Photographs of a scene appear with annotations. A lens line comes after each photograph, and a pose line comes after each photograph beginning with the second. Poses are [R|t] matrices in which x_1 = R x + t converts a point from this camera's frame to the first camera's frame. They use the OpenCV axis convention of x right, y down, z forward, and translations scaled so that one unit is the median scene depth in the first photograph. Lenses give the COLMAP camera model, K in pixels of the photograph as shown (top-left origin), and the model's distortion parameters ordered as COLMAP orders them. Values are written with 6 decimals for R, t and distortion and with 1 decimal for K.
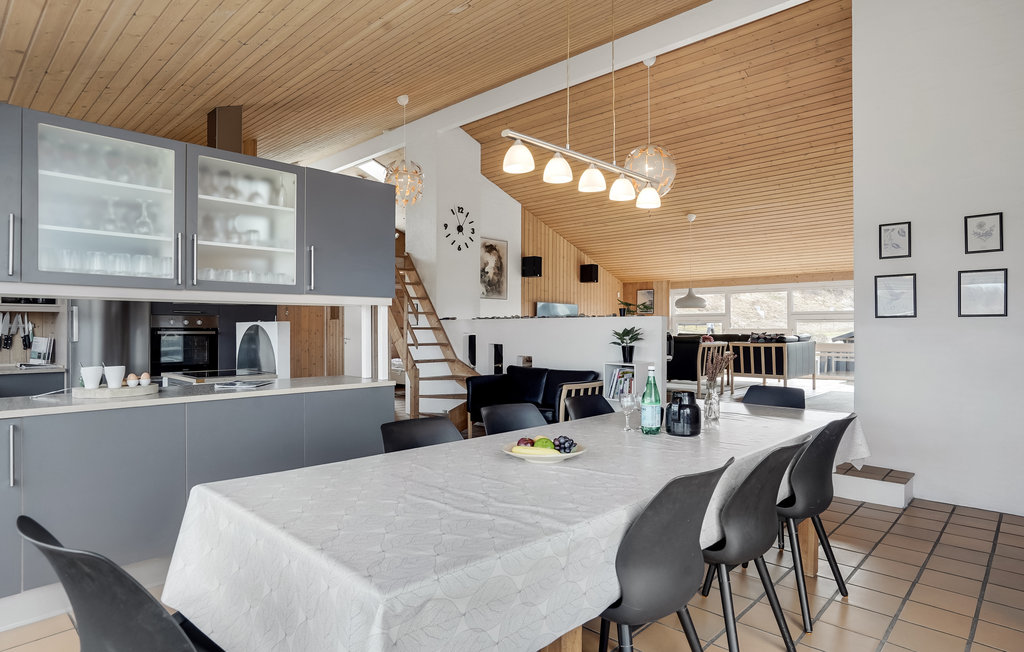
lens RADIAL K [[572.8, 0, 512.7], [0, 572.8, 326.4], [0, 0, 1]] dist [-0.031975, 0.021541]
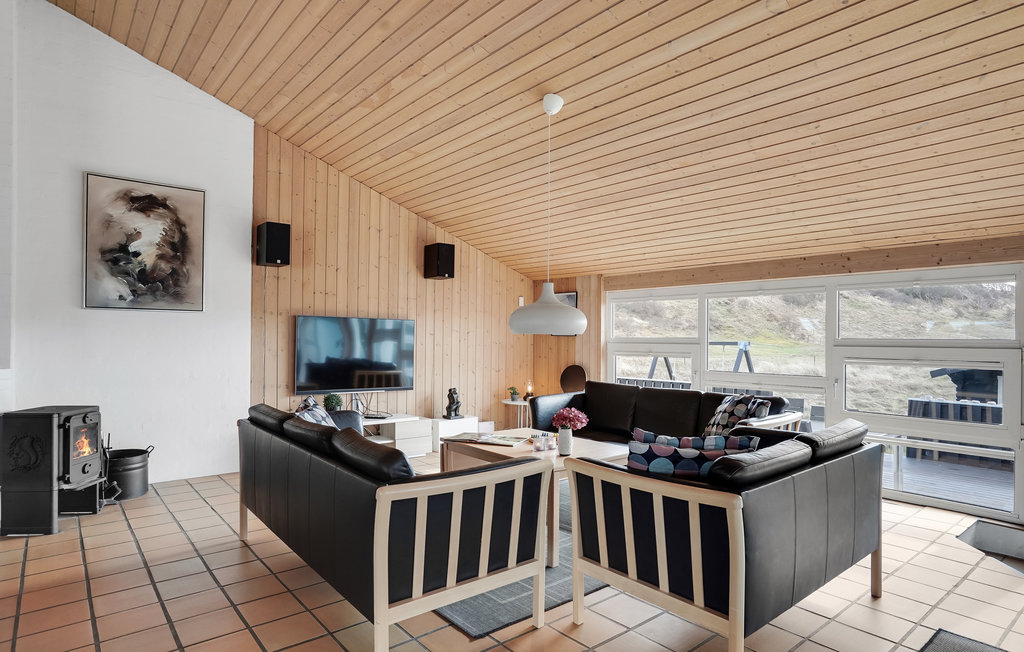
lens RADIAL K [[572.8, 0, 509.3], [0, 572.8, 330.4], [0, 0, 1]] dist [-0.031975, 0.021541]
pose [[0.991850, 0.006099, -0.127262, 0.315324], [-0.007005, 0.999953, -0.006673, -0.029904], [0.127216, 0.007510, 0.991847, 0.569350]]
